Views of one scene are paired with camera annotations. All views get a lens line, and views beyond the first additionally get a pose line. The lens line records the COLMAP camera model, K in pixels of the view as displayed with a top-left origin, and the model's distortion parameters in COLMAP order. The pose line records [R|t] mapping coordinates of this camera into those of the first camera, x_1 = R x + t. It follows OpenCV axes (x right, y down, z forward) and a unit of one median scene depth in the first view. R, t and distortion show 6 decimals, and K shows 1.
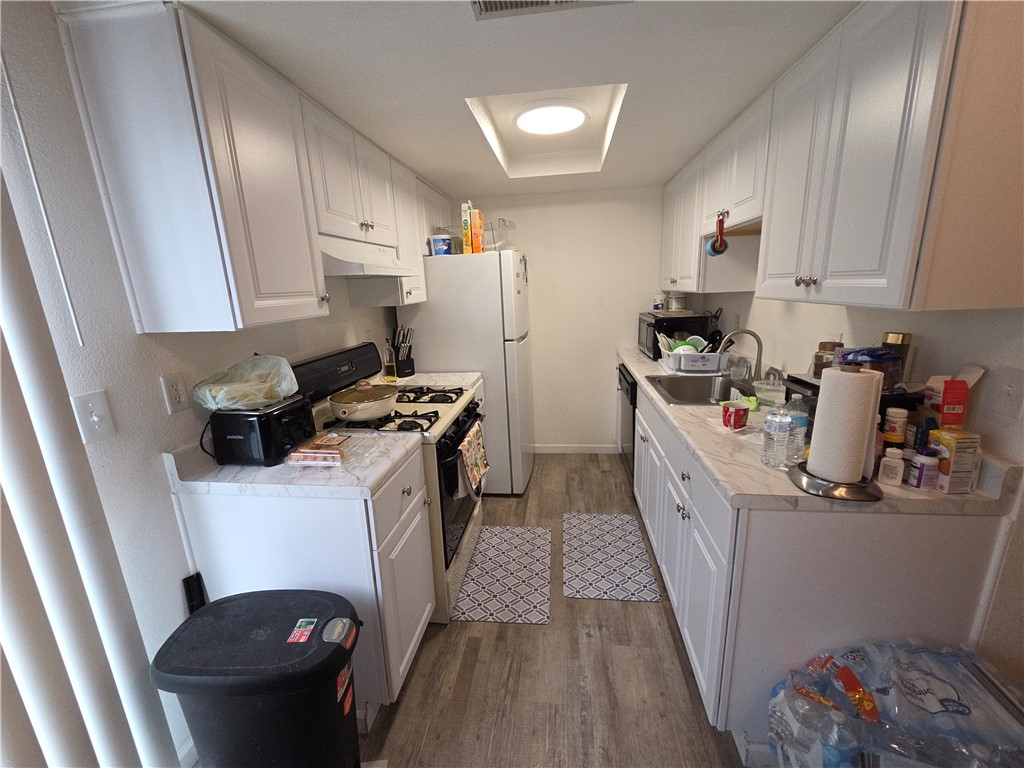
lens RADIAL K [[419.1, 0, 513.0], [0, 419.1, 389.0], [0, 0, 1]] dist [0.002562, -0.001147]
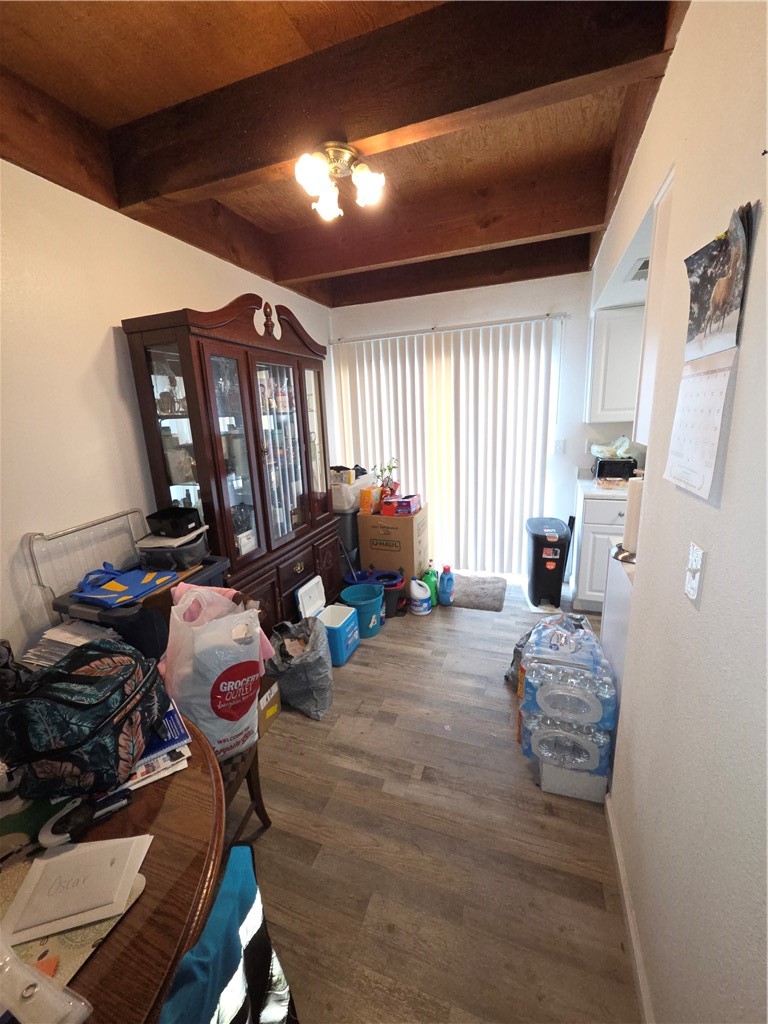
lens RADIAL K [[419.1, 0, 384.0], [0, 419.1, 512.0], [0, 0, 1]] dist [0.002562, -0.001147]
pose [[-0.226886, 0.274058, -0.934567, 1.138883], [-0.185258, 0.929927, 0.317673, -0.111480], [0.956139, 0.245212, -0.160216, 0.172599]]
